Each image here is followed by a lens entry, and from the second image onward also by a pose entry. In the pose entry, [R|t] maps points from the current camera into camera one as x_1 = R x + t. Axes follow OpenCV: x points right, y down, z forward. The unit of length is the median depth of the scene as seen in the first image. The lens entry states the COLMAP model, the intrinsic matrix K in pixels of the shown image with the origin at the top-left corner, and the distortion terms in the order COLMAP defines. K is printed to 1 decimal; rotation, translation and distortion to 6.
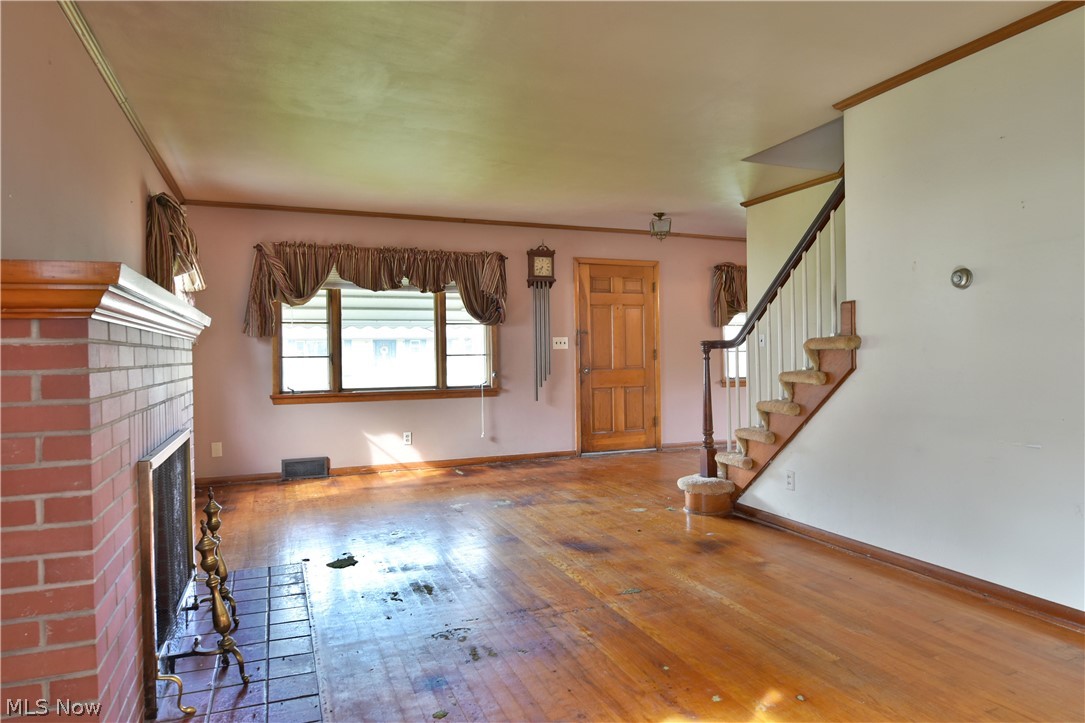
lens RADIAL K [[659.3, 0, 542.5], [0, 659.3, 361.5], [0, 0, 1]] dist [-0.015294, -0.001377]
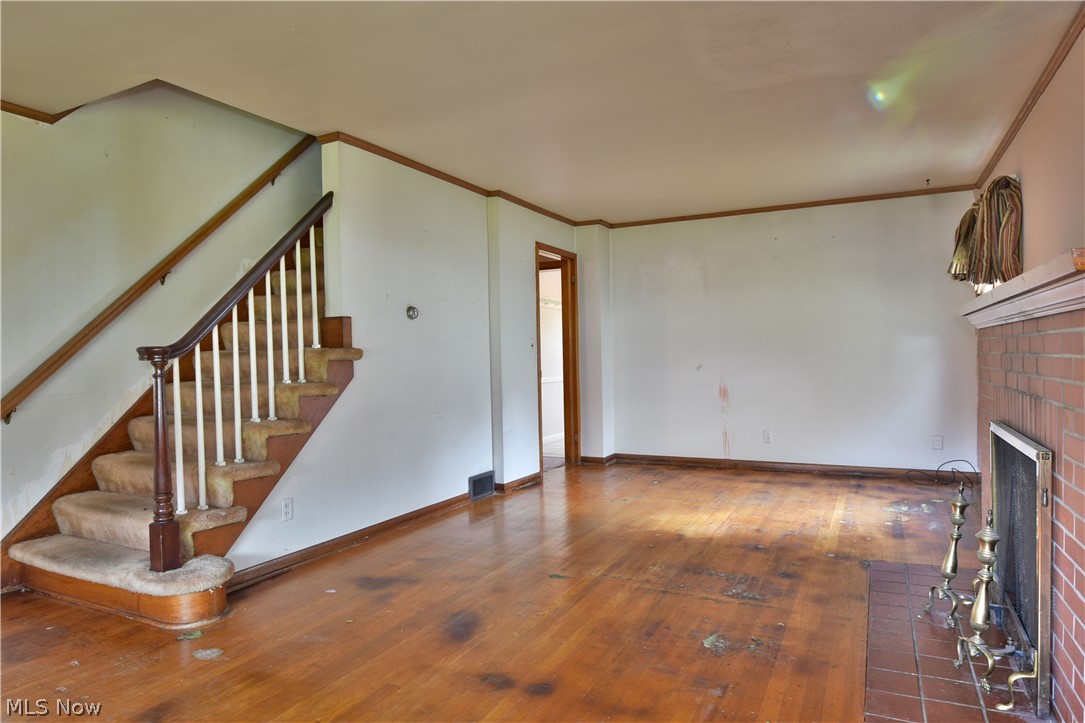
lens RADIAL K [[659.3, 0, 542.5], [0, 659.3, 361.5], [0, 0, 1]] dist [-0.015294, -0.001377]
pose [[-0.654241, 0.019528, 0.756034, -0.714525], [0.036738, 0.999307, 0.005979, -0.013563], [-0.755393, 0.031687, -0.654505, 1.820780]]
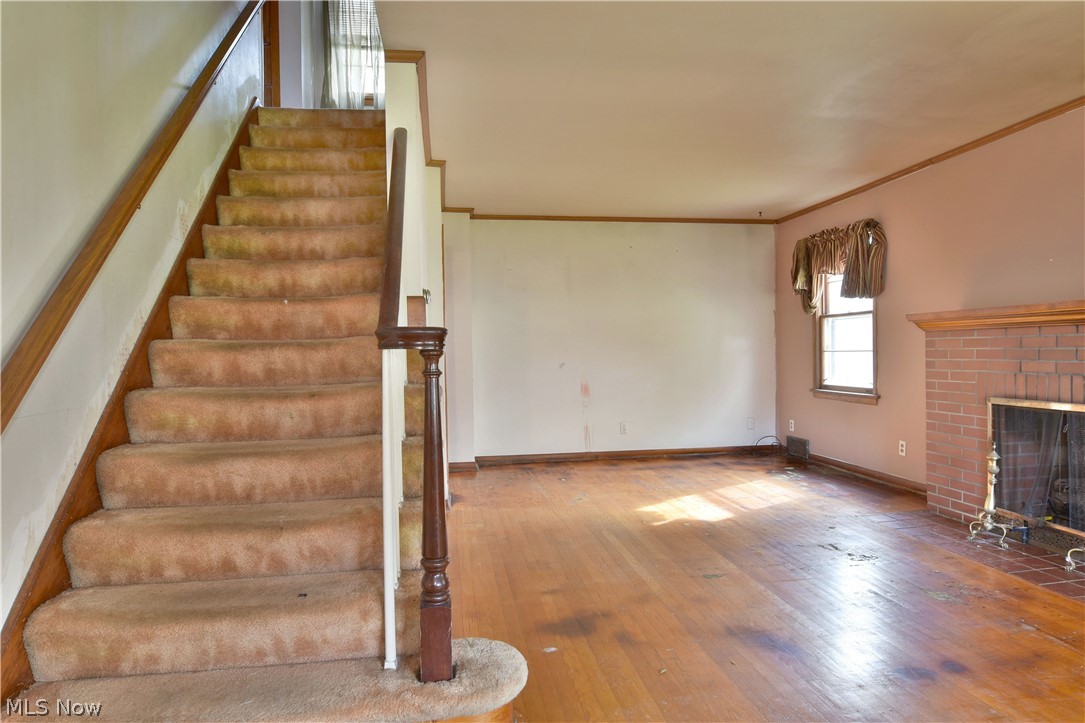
lens RADIAL K [[659.3, 0, 542.5], [0, 659.3, 361.5], [0, 0, 1]] dist [-0.015294, -0.001377]
pose [[-0.971820, 0.026289, 0.234255, 0.153007], [0.032692, 0.999189, 0.023488, -0.029216], [-0.233448, 0.030485, -0.971891, 2.198948]]
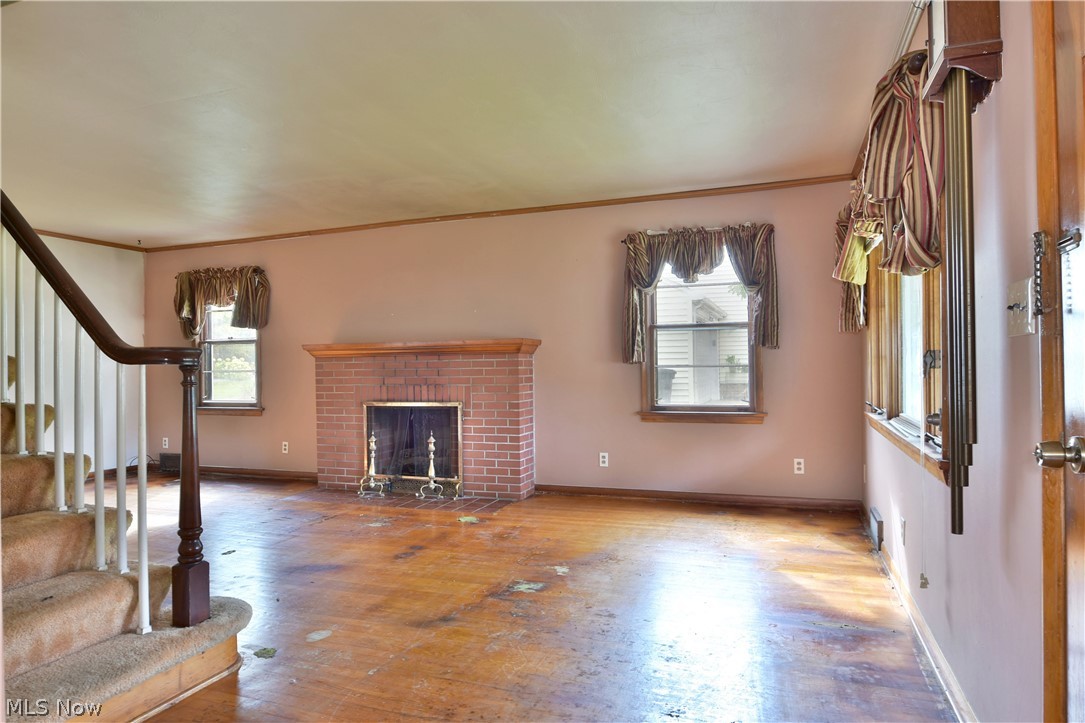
lens RADIAL K [[659.3, 0, 542.5], [0, 659.3, 361.5], [0, 0, 1]] dist [-0.015294, -0.001377]
pose [[-0.678230, 0.020365, -0.734567, 0.692585], [0.015920, 0.999789, 0.013019, -0.037239], [0.734677, -0.002864, -0.678411, 2.470776]]
